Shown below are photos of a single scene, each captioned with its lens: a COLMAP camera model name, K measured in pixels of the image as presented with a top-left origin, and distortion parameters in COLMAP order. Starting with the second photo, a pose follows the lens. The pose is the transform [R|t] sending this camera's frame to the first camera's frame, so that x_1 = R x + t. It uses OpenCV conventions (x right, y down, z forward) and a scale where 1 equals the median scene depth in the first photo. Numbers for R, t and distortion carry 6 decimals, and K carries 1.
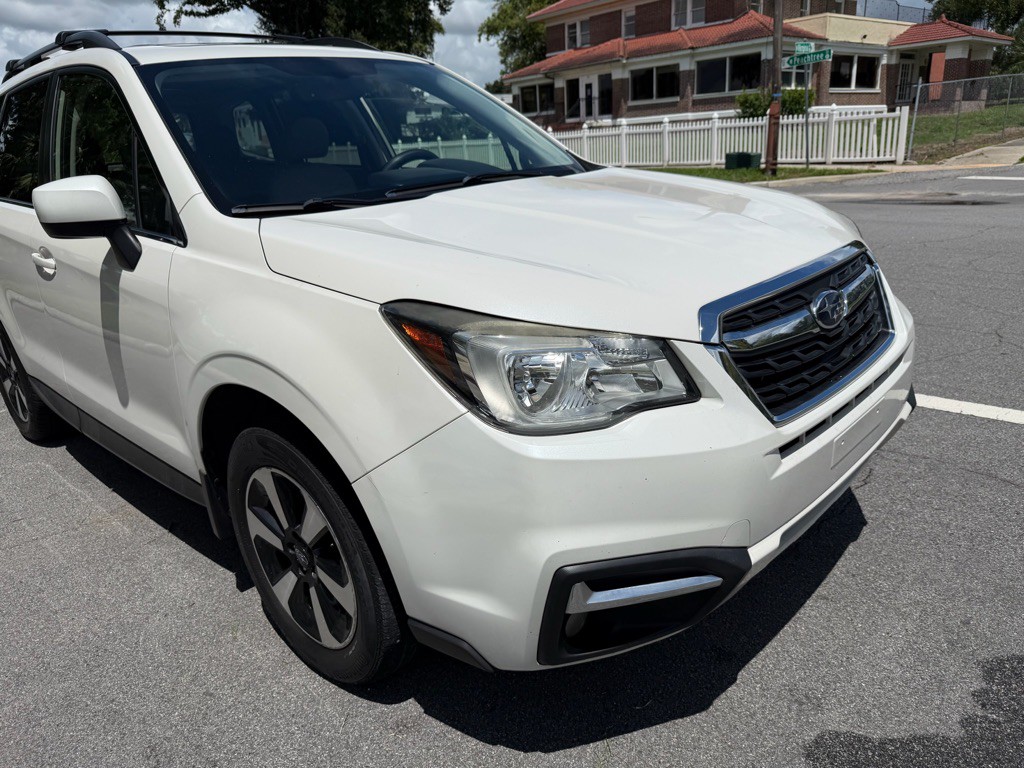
lens RADIAL K [[728.6, 0, 514.0], [0, 728.6, 383.2], [0, 0, 1]] dist [-0.000787, -0.007327]
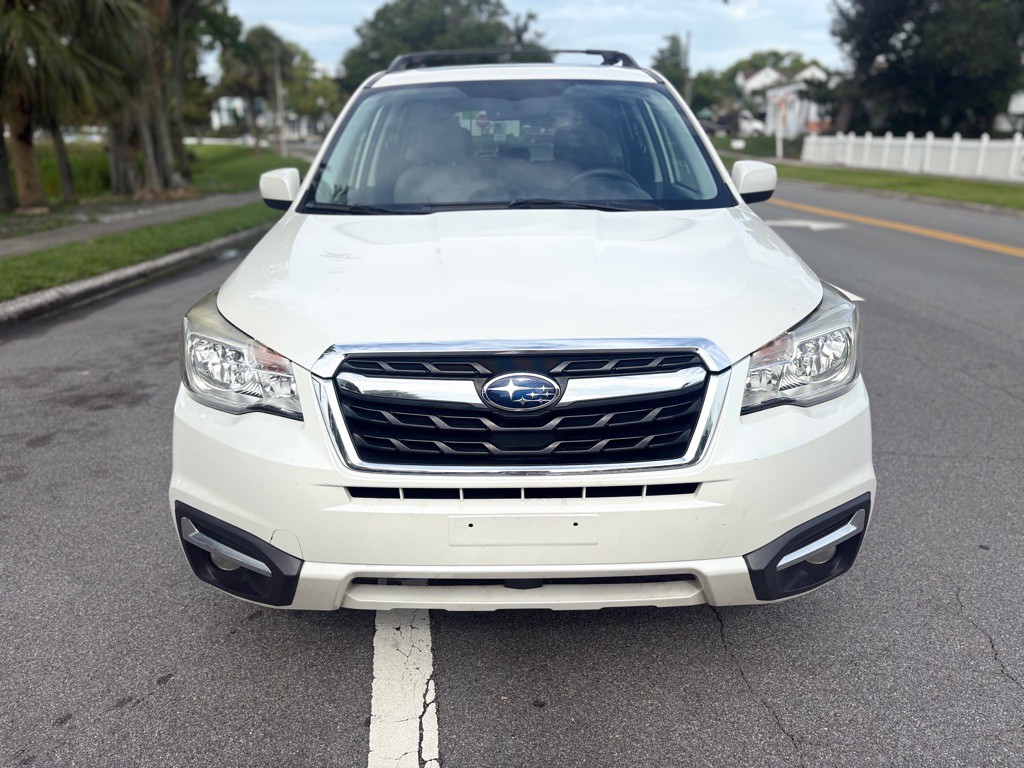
lens RADIAL K [[777.7, 0, 511.4], [0, 777.7, 389.8], [0, 0, 1]] dist [0.054502, -0.055512]
pose [[0.684860, 0.285544, -0.670396, 0.762493], [-0.278086, 0.952809, 0.121748, -0.154996], [0.673524, 0.103048, 0.731947, 0.187186]]
